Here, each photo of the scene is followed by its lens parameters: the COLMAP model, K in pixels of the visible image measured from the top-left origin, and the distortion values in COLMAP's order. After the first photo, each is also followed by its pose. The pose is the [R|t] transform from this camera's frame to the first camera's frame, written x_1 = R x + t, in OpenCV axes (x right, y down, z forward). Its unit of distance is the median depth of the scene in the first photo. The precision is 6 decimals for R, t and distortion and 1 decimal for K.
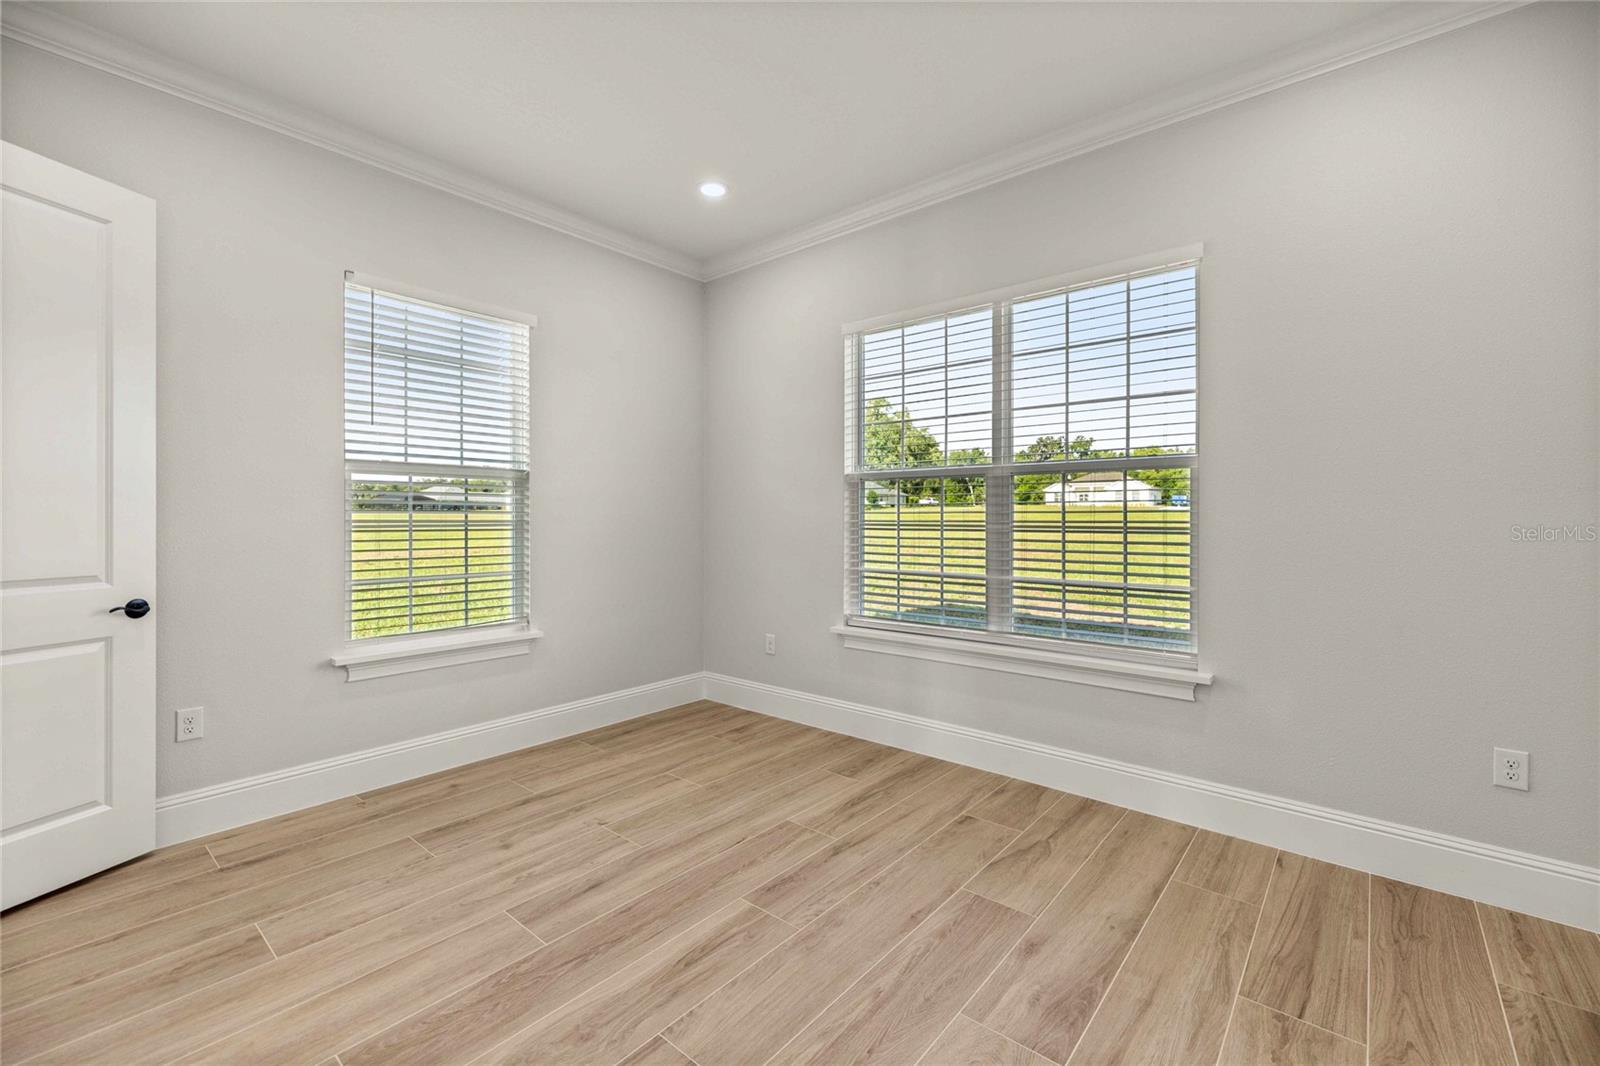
lens RADIAL K [[670.6, 0, 793.7], [0, 670.6, 533.4], [0, 0, 1]] dist [0.002948, 0.000101]
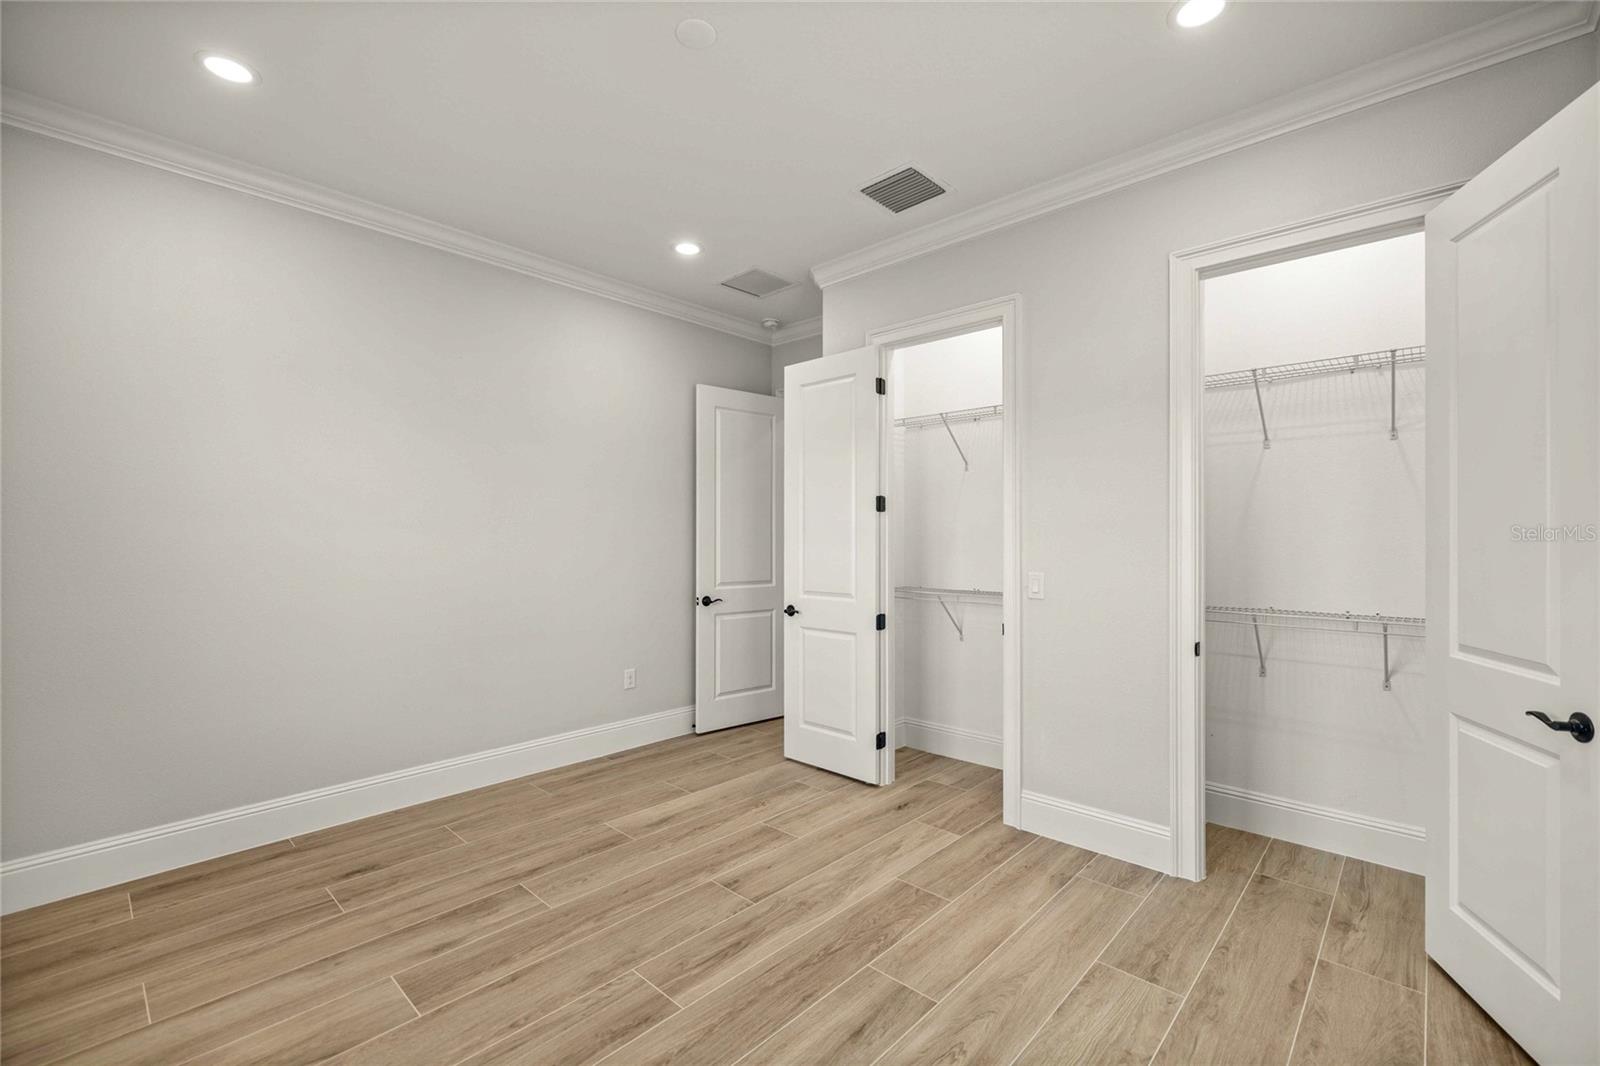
lens RADIAL K [[675.3, 0, 806.8], [0, 675.3, 534.8], [0, 0, 1]] dist [-0.002102, -0.000166]
pose [[-0.999665, -0.001565, 0.025818, -0.300708], [-0.000999, 0.999759, 0.021909, -0.115309], [-0.025846, 0.021875, -0.999427, 2.121872]]
